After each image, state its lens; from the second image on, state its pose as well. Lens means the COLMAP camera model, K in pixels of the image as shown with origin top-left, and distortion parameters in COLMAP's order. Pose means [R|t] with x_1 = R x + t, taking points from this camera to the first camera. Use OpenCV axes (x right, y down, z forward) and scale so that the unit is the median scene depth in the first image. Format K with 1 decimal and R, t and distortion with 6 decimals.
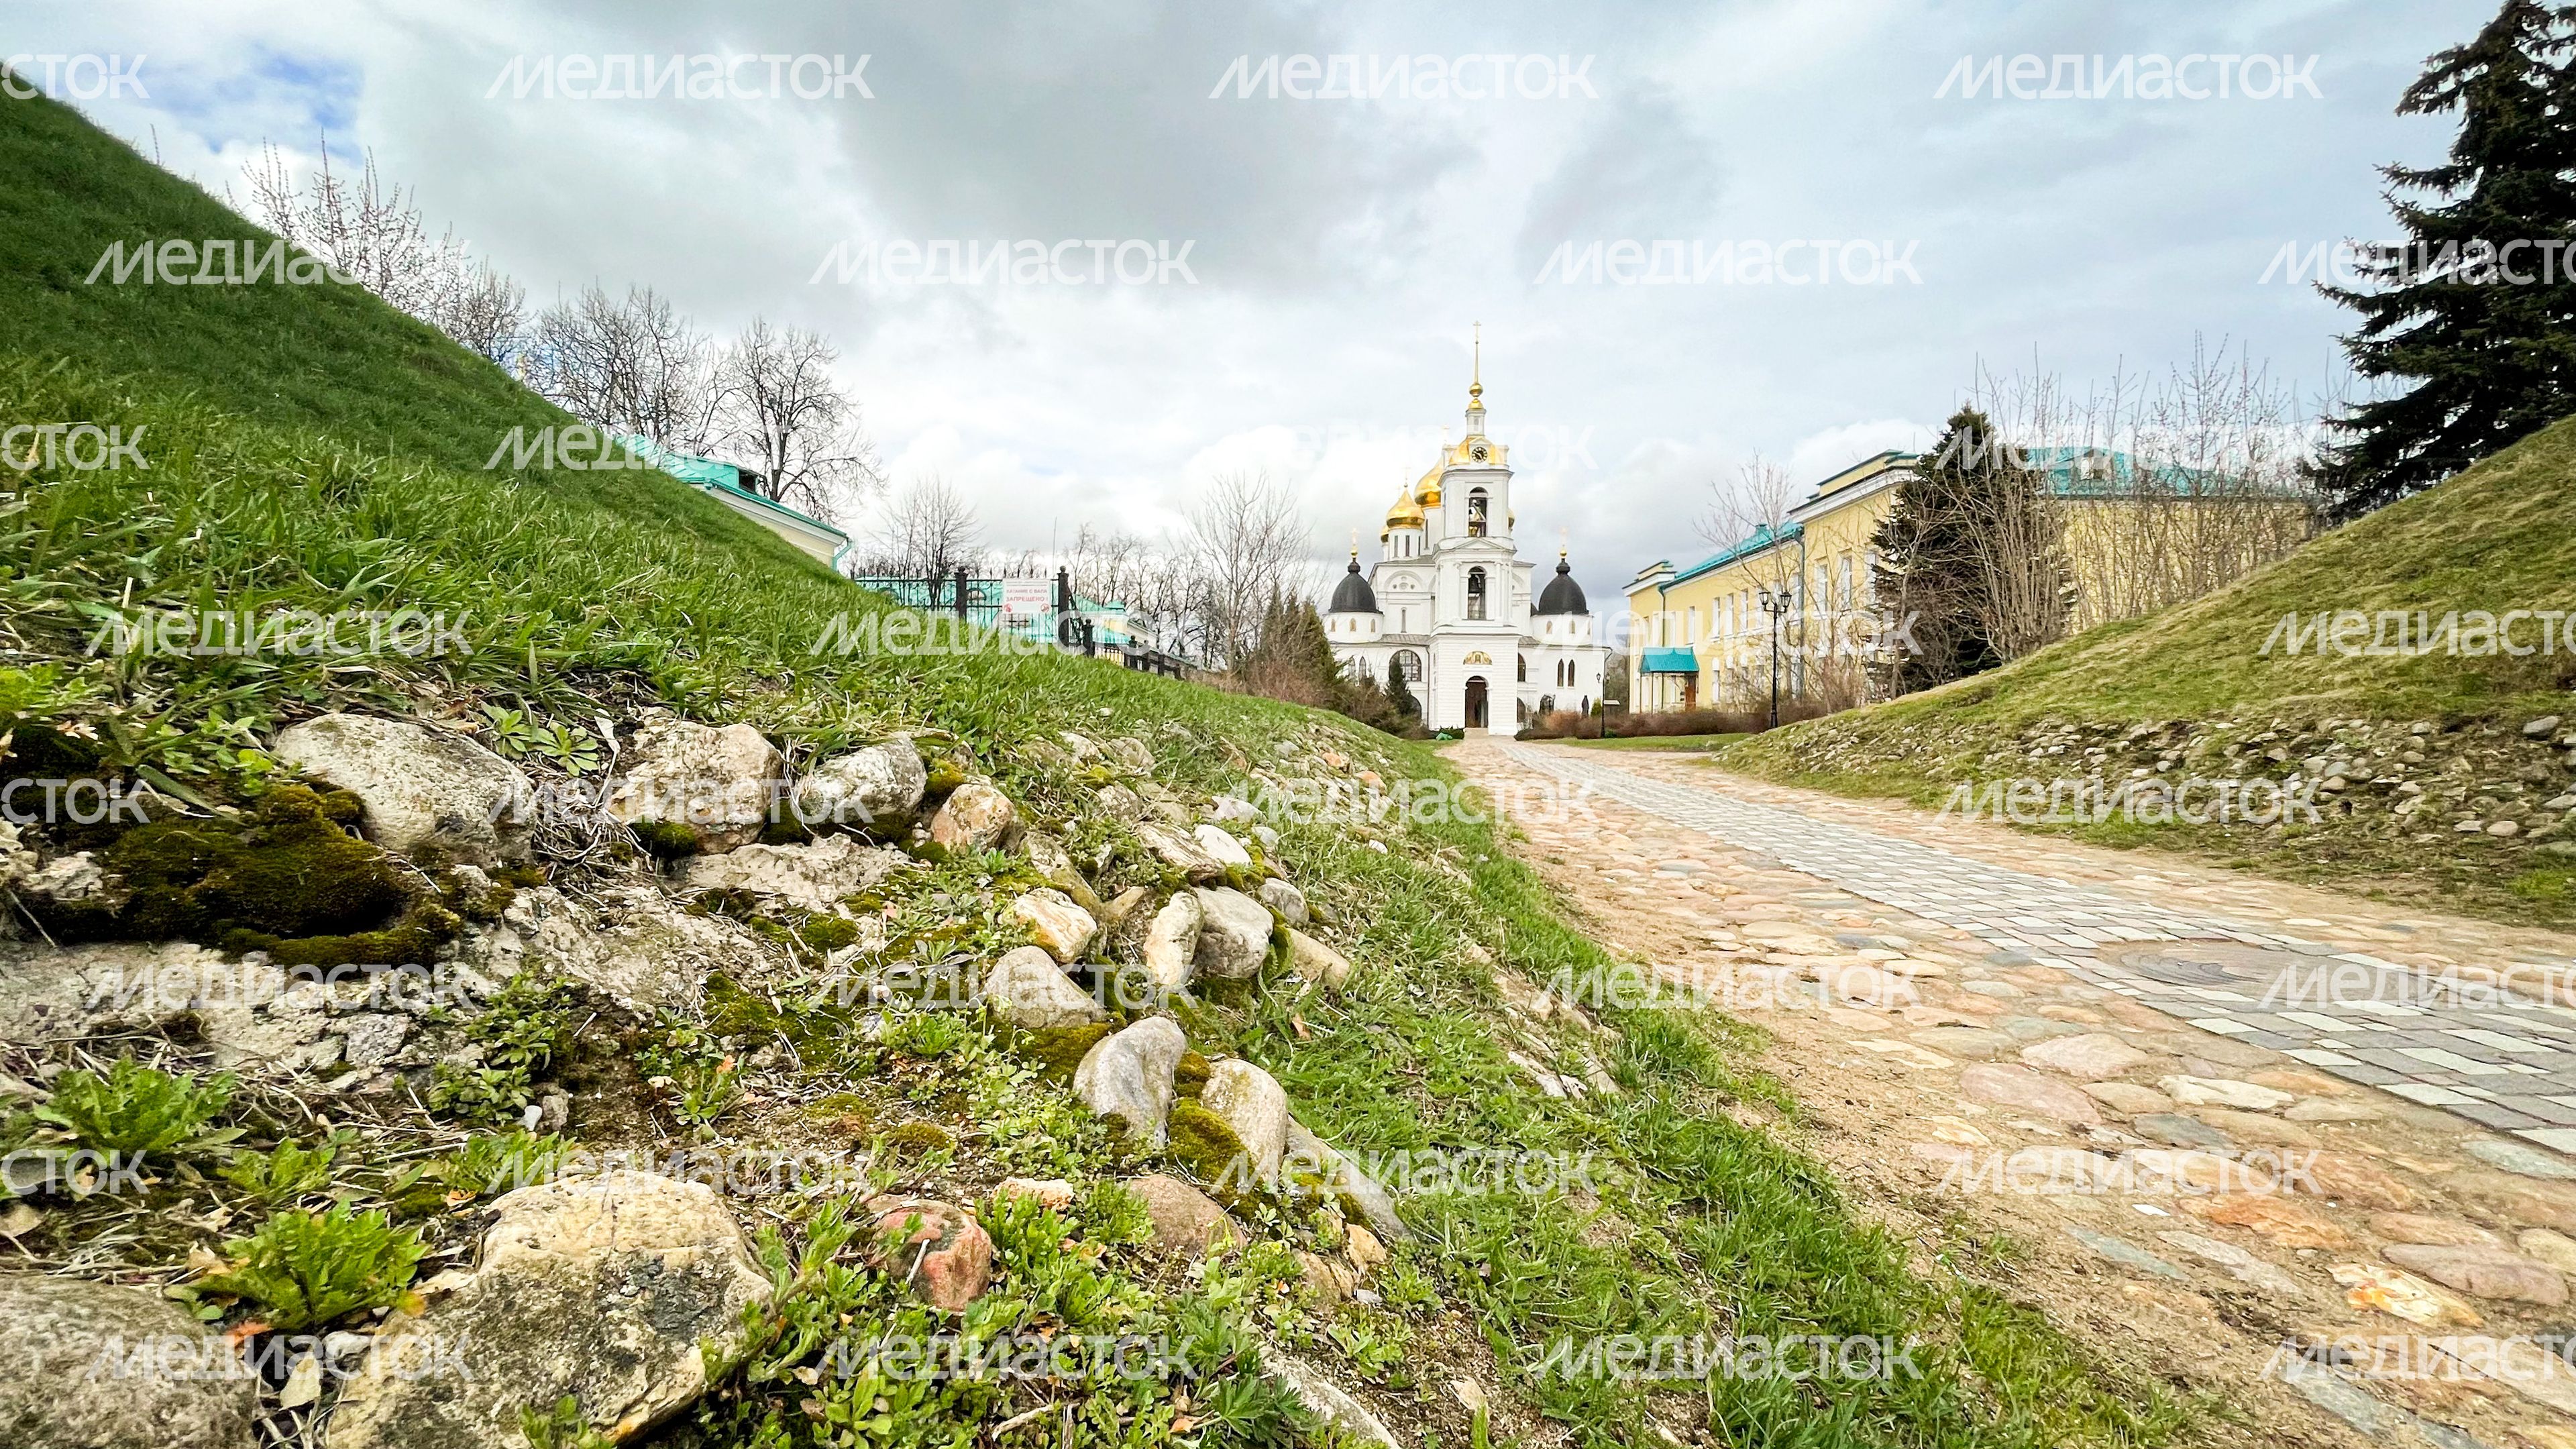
lens RADIAL K [[1040.3, 0, 1282.9], [0, 1040.3, 726.4], [0, 0, 1]] dist [-0.002521, -0.000666]
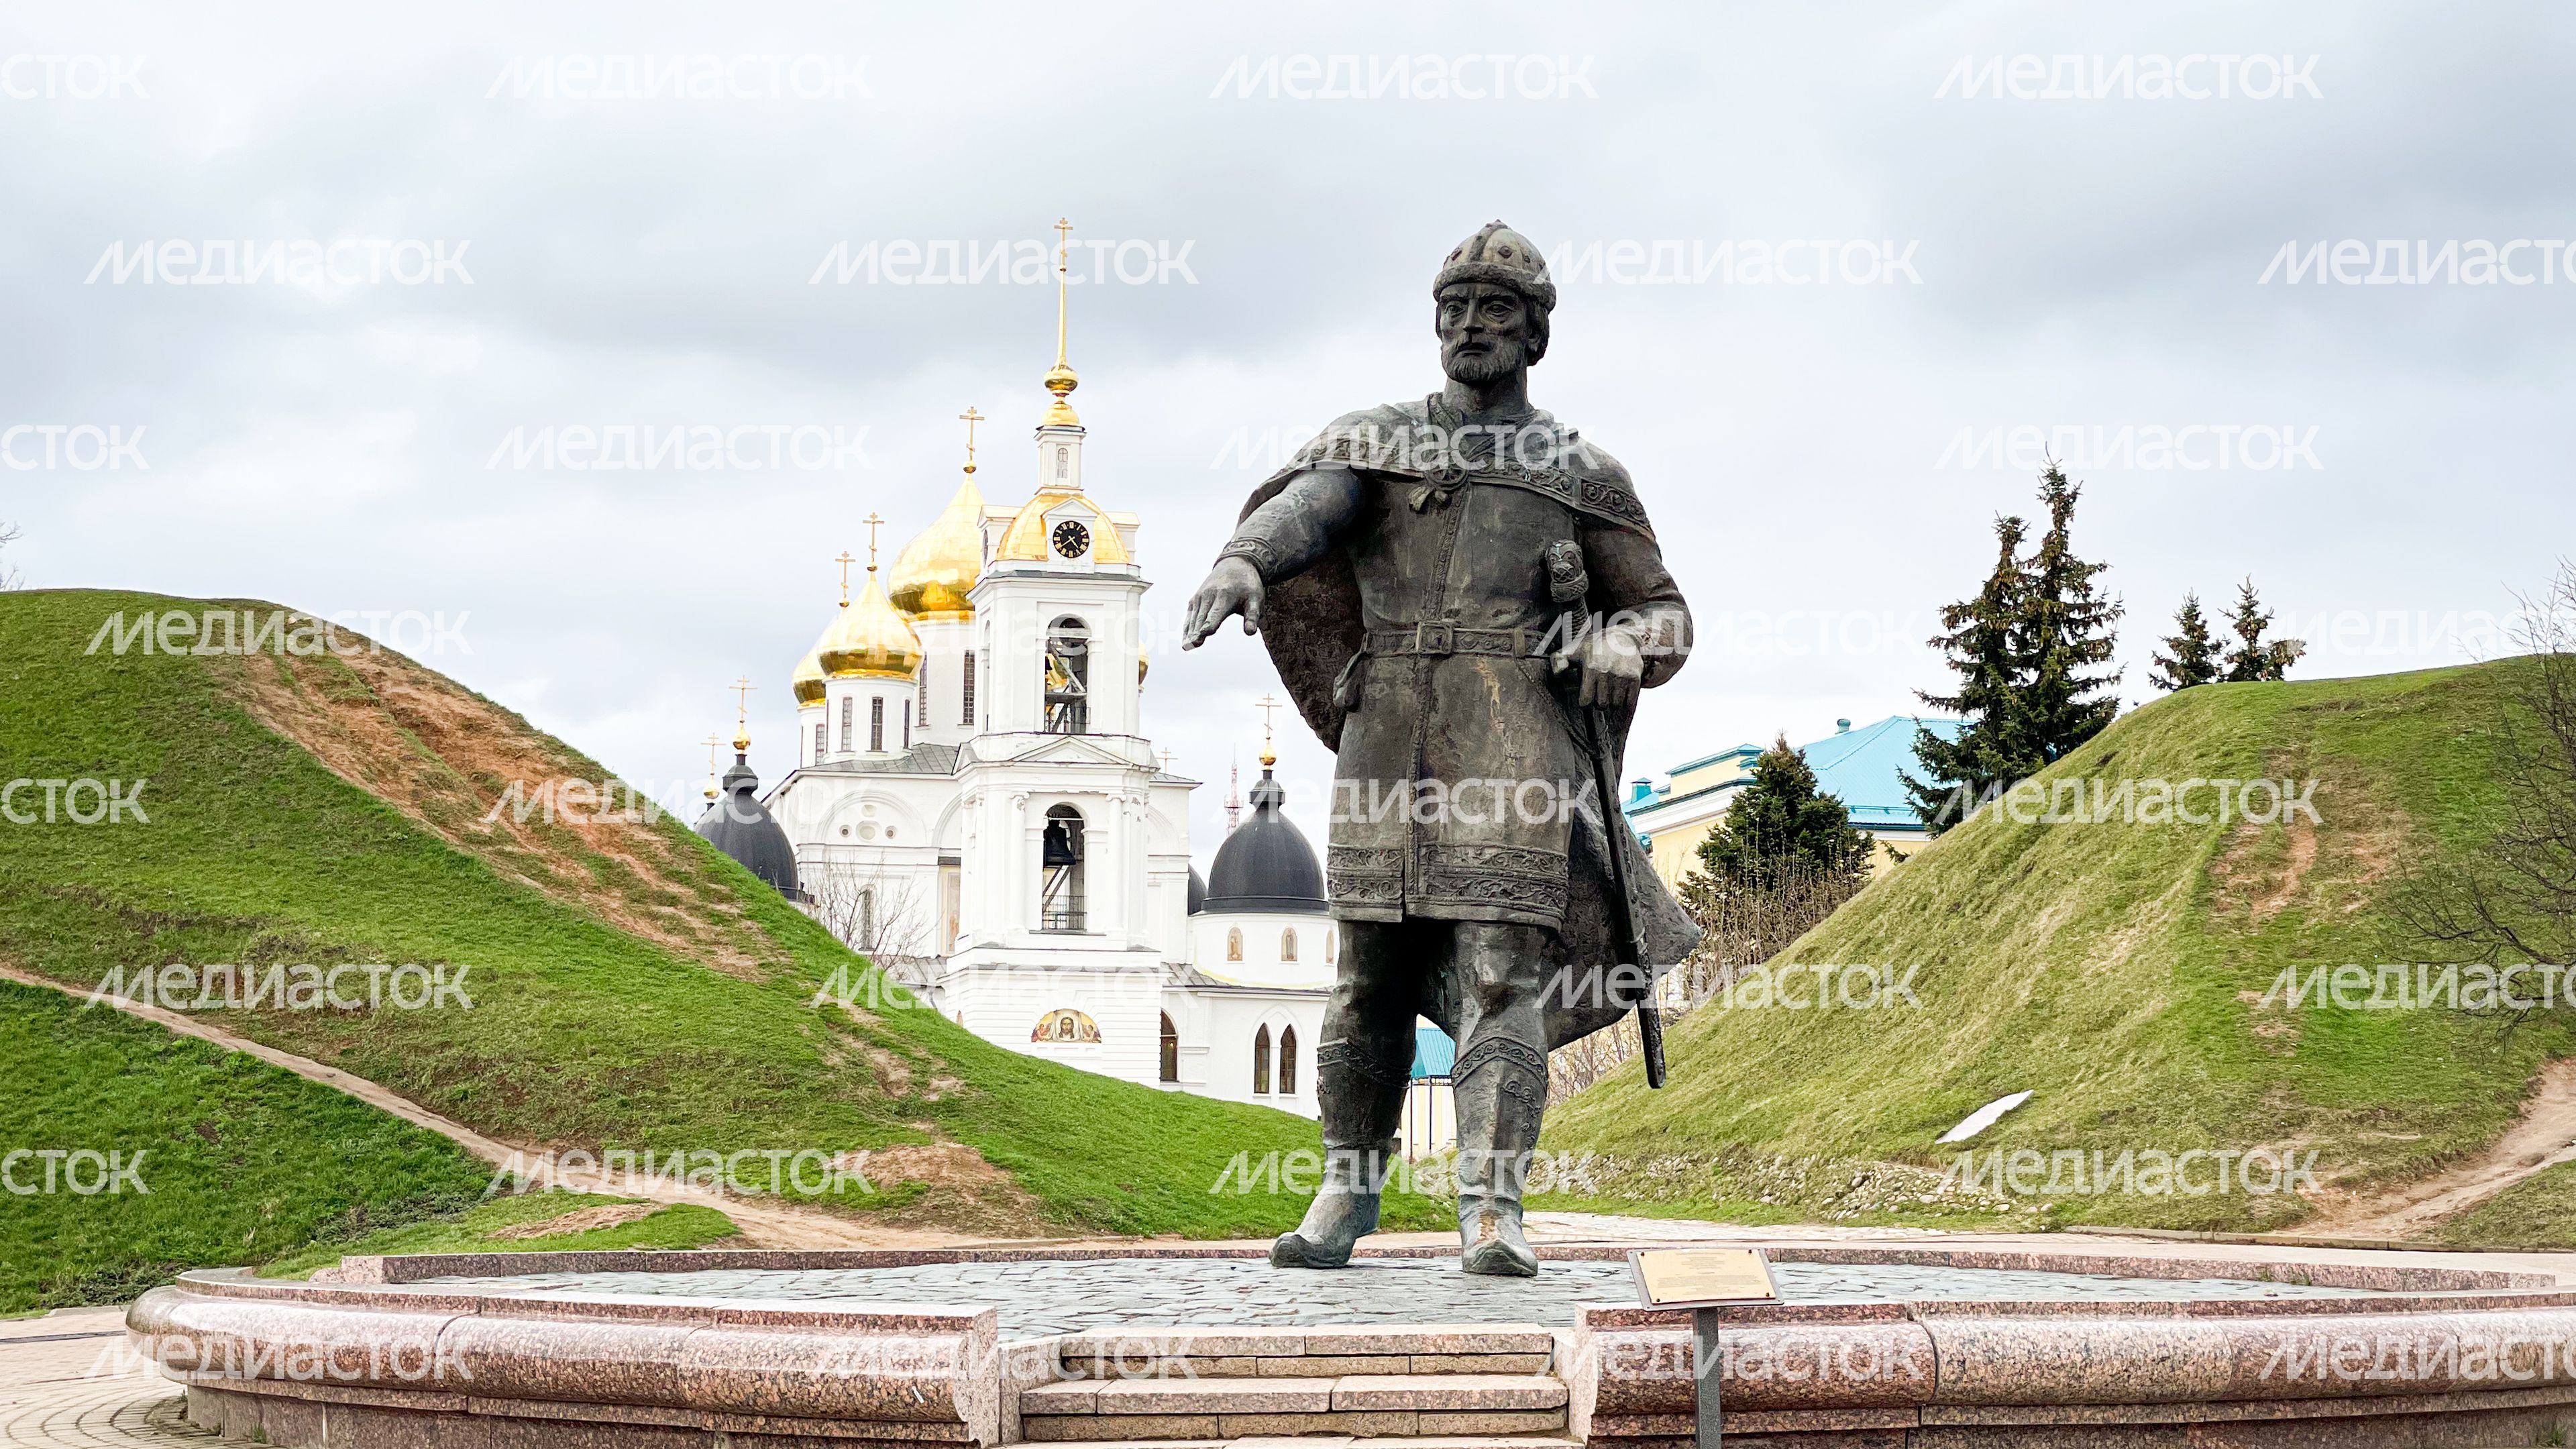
lens RADIAL K [[3973.9, 0, 1289.5], [0, 3973.9, 729.6], [0, 0, 1]] dist [0.085489, 0.000000]
pose [[0.965681, 0.025655, 0.258461, -0.136348], [0.005661, 0.992795, -0.119694, 0.006797], [-0.259669, 0.117049, 0.958578, -0.542433]]
